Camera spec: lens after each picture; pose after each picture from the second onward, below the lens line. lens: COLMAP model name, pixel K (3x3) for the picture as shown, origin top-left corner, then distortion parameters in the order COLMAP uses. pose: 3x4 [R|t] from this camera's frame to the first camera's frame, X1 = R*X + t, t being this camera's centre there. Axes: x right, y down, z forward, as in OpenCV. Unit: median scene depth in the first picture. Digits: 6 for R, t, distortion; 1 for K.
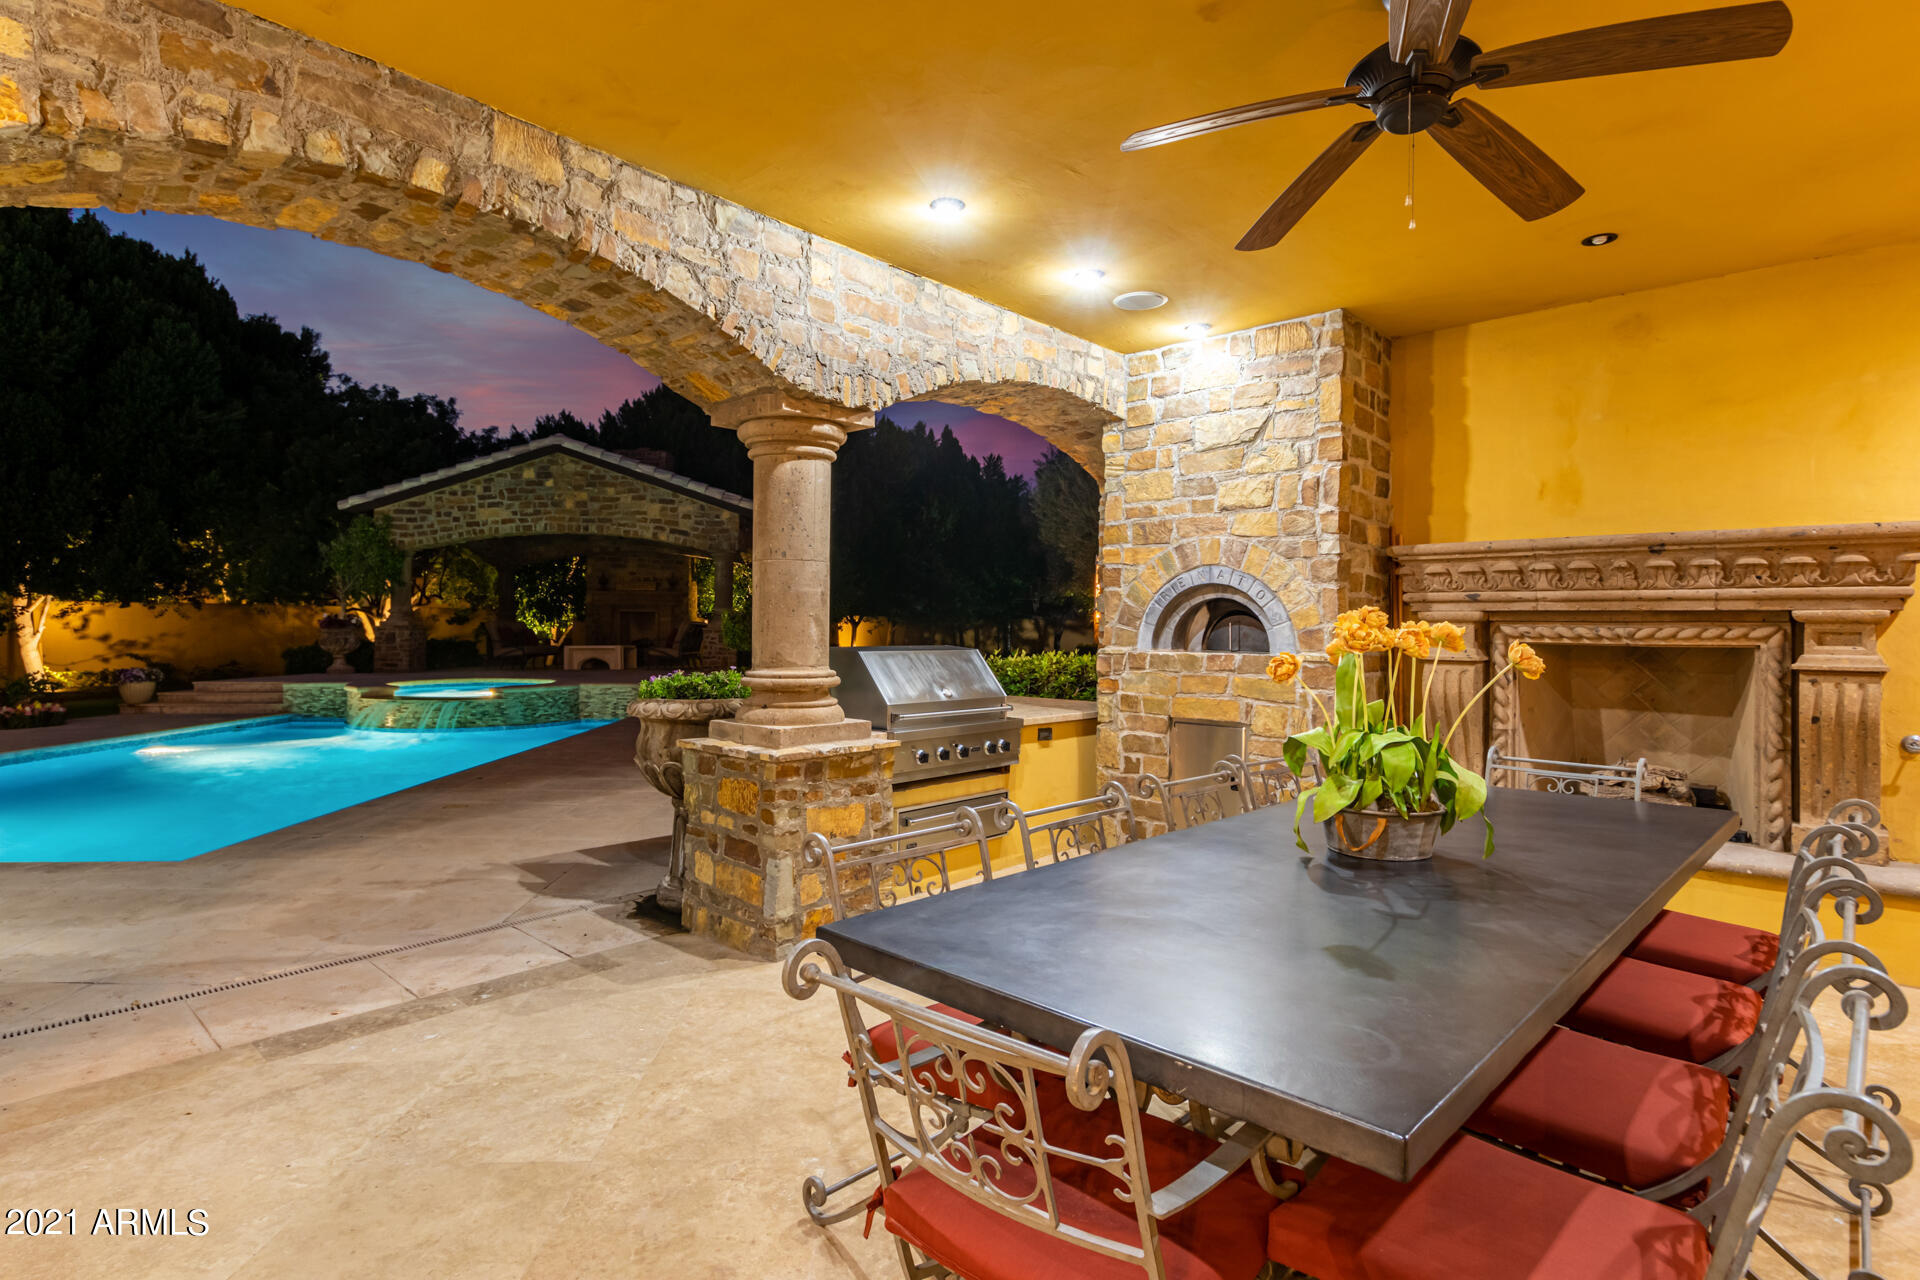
lens RADIAL K [[950.9, 0, 960.7], [0, 950.9, 630.4], [0, 0, 1]] dist [0.011394, -0.000480]
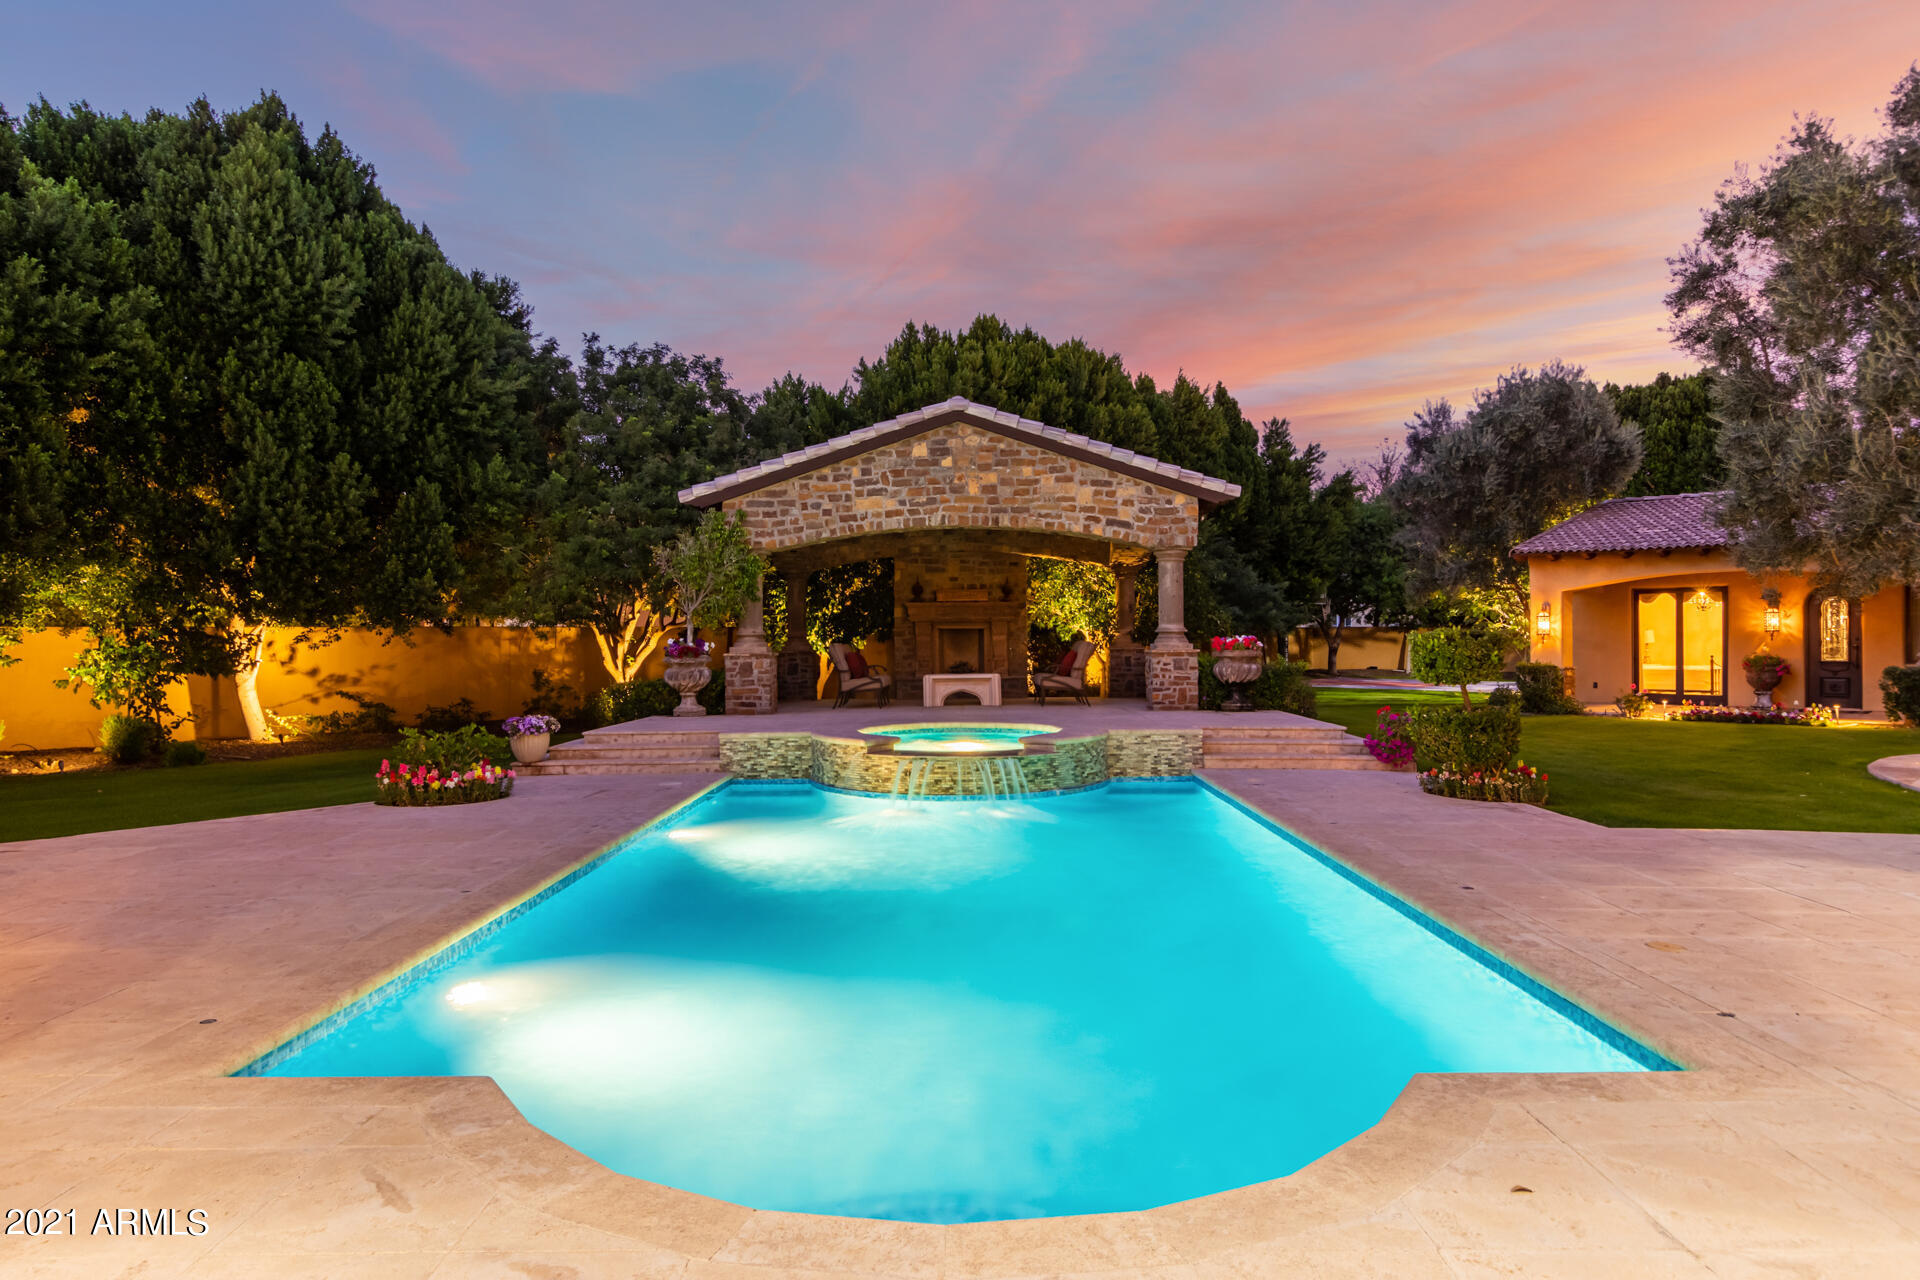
lens RADIAL K [[1161.2, 0, 959.5], [0, 1161.2, 644.9], [0, 0, 1]] dist [0.001620, 0.000774]
pose [[0.999076, -0.014443, -0.040484, -0.386136], [0.014543, 0.999892, 0.002188, -0.010918], [0.040448, -0.002775, 0.999178, 0.076394]]
